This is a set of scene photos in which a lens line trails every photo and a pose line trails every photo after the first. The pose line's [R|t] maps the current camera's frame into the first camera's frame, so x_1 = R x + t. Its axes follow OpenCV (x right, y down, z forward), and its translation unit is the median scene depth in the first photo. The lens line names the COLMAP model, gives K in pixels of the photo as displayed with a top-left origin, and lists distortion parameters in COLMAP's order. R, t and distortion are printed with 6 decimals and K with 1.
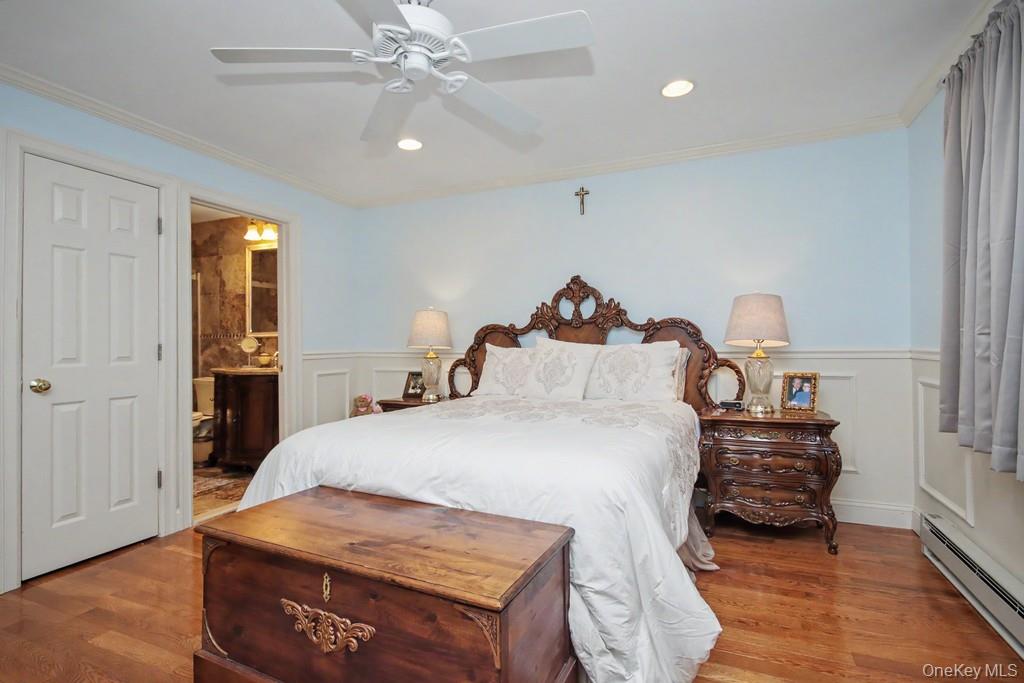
lens RADIAL K [[483.4, 0, 515.5], [0, 483.4, 341.4], [0, 0, 1]] dist [0.001772, 0.000822]
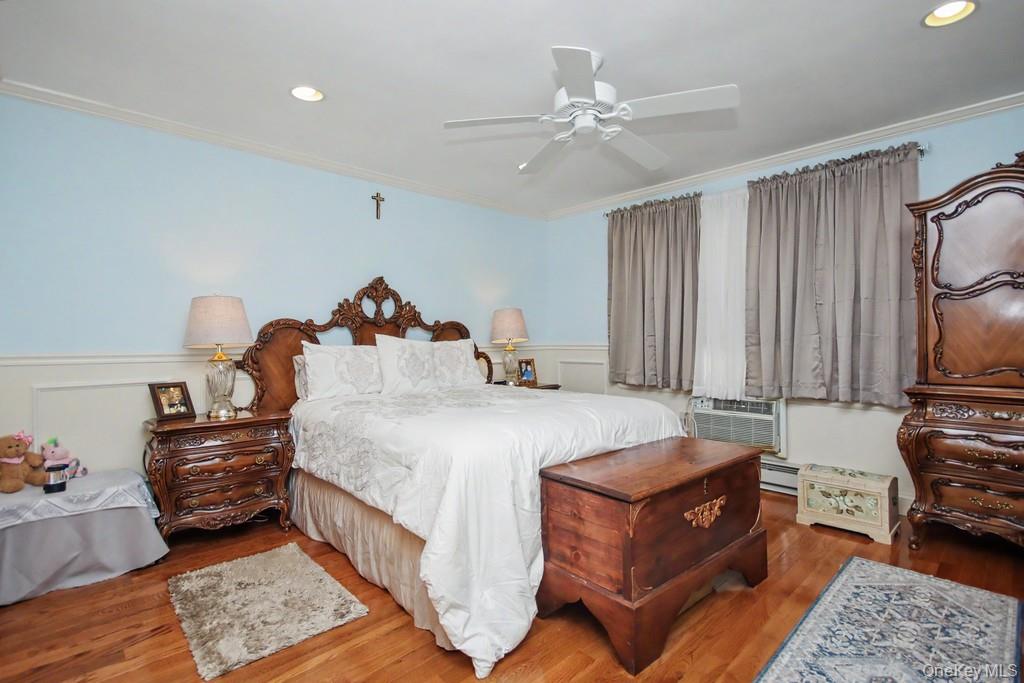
lens RADIAL K [[483.4, 0, 494.2], [0, 483.4, 349.0], [0, 0, 1]] dist [0.001772, 0.000822]
pose [[0.441917, -0.011813, 0.896978, -0.699910], [0.004678, 0.999930, 0.010864, 0.011006], [-0.897044, -0.000605, 0.441941, 0.309328]]
